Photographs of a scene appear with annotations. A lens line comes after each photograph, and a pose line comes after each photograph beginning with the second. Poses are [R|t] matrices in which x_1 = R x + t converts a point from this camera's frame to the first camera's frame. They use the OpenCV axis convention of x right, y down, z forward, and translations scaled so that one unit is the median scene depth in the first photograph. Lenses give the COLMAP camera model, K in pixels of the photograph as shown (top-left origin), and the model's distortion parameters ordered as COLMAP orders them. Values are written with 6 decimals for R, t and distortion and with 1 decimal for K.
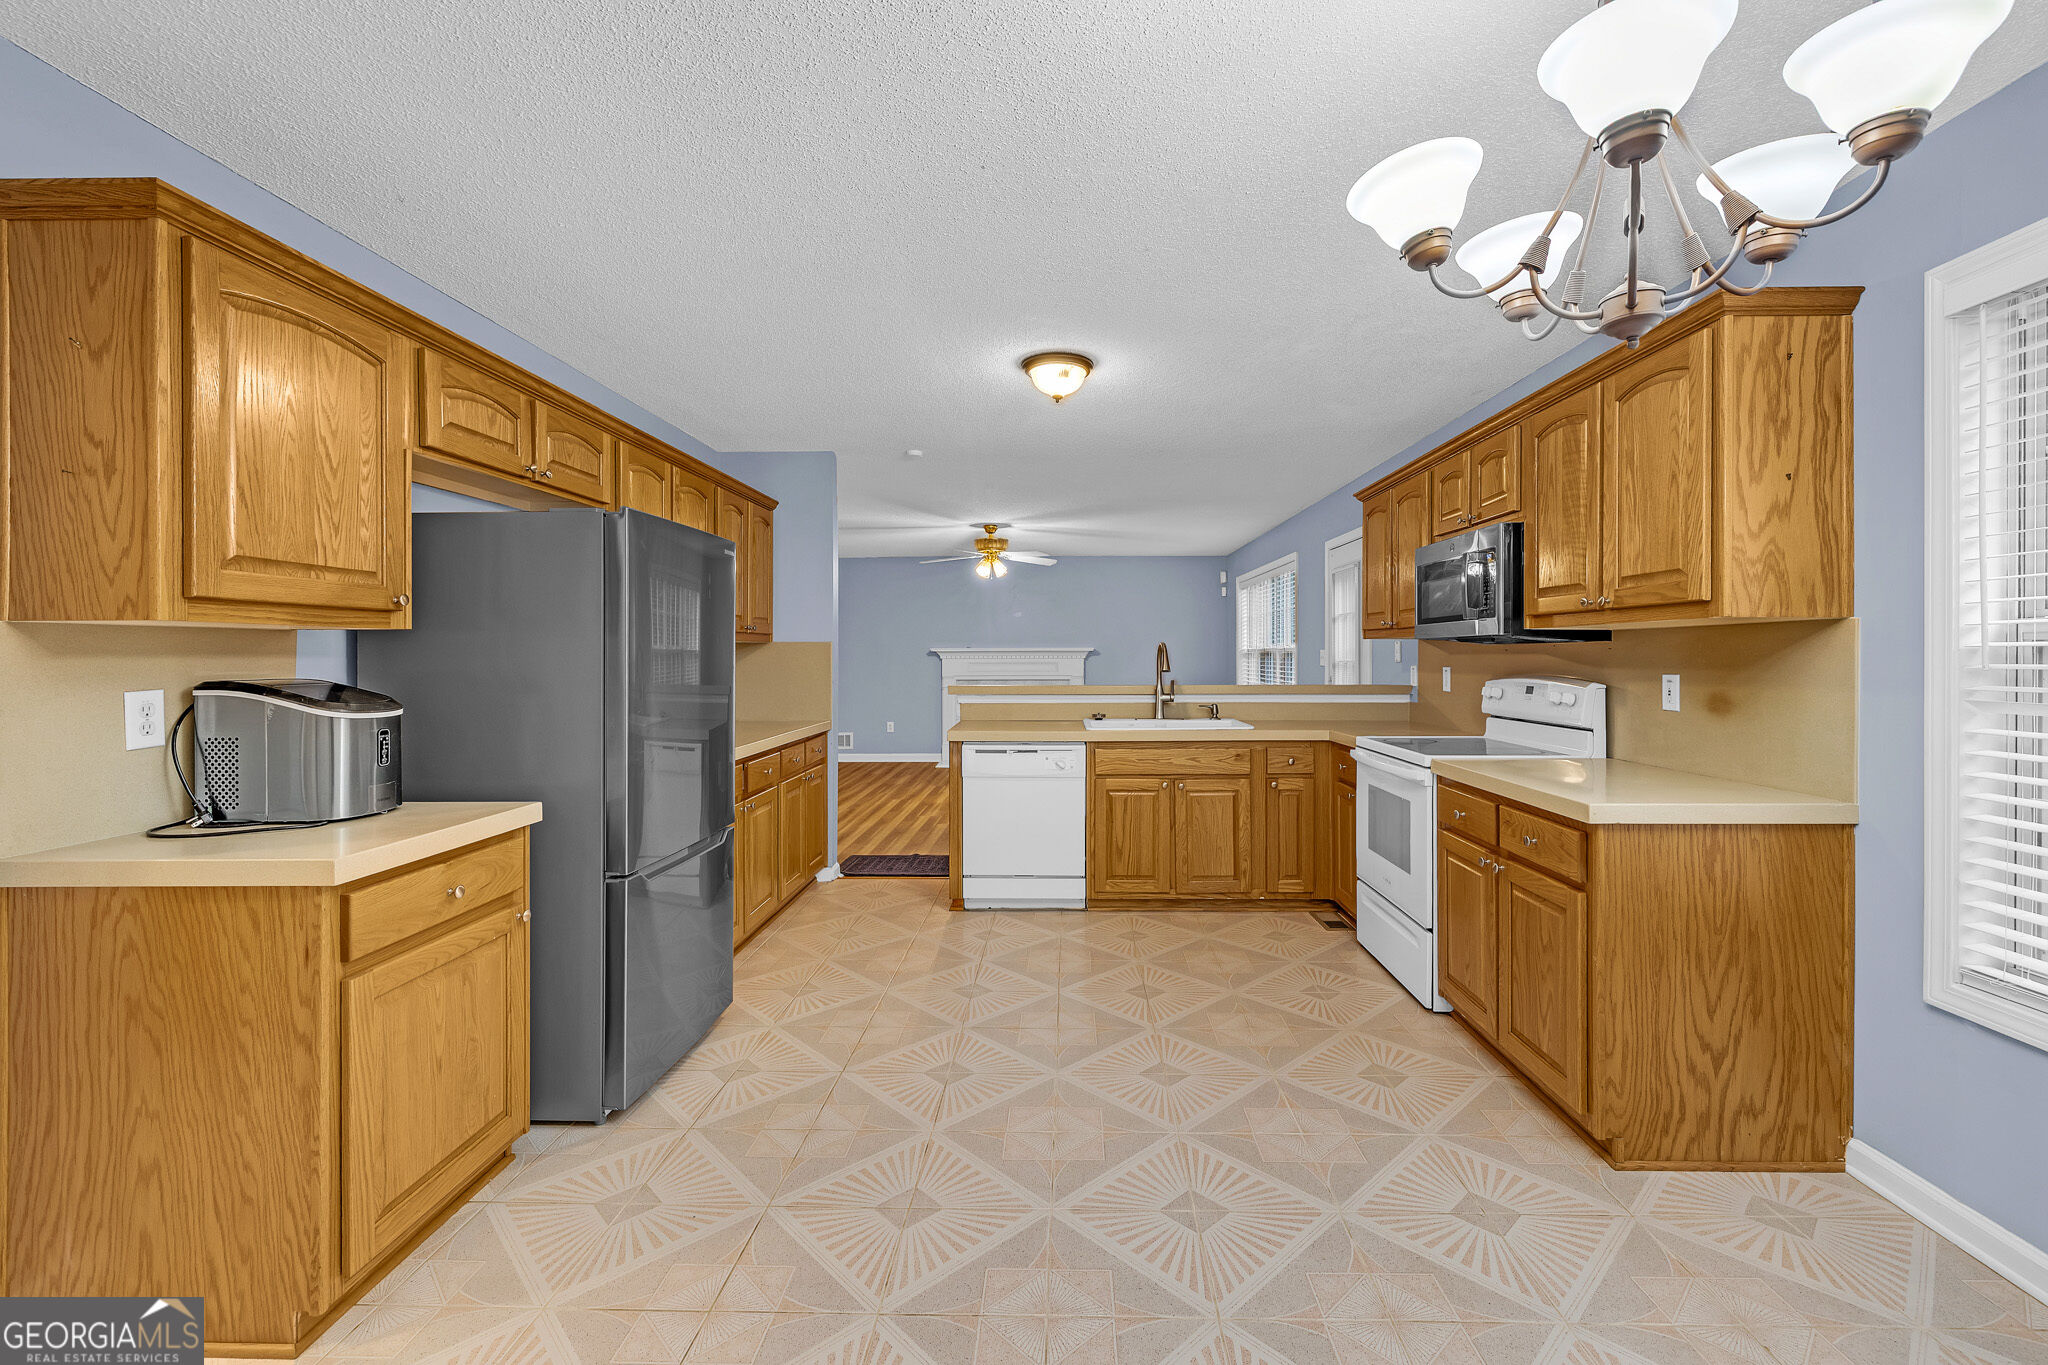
lens RADIAL K [[880.5, 0, 1057.7], [0, 880.5, 658.9], [0, 0, 1]] dist [-0.000938, 0.000195]
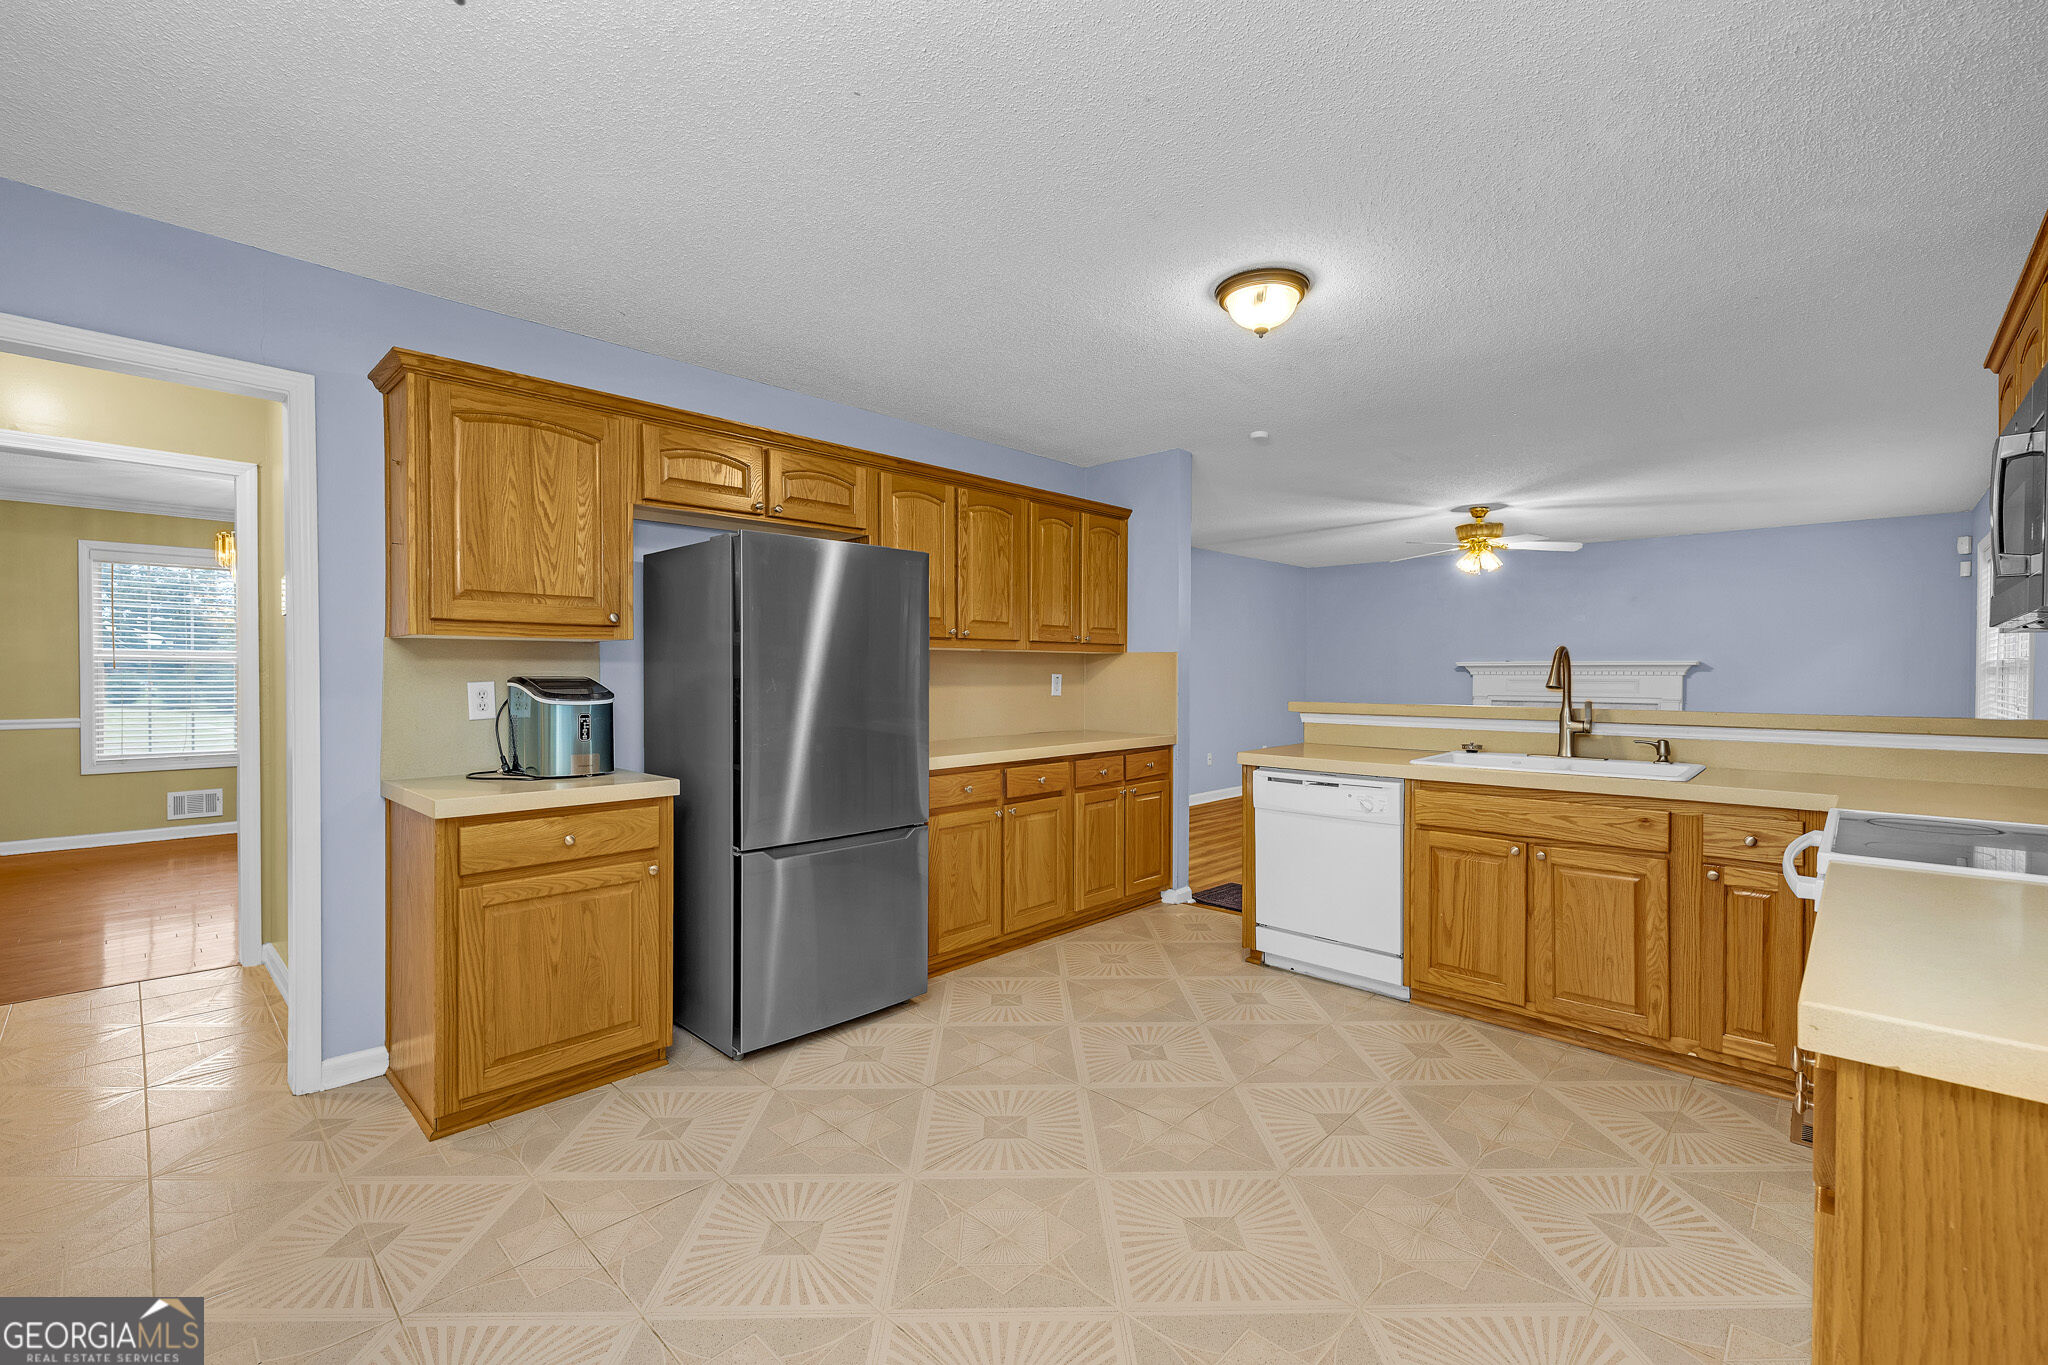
lens RADIAL K [[880.5, 0, 1021.1], [0, 880.5, 688.8], [0, 0, 1]] dist [-0.000938, 0.000195]
pose [[0.731435, 0.016141, -0.681720, 0.308100], [-0.007223, 0.999847, 0.015923, 0.007433], [0.681873, -0.006722, 0.731440, 0.227457]]
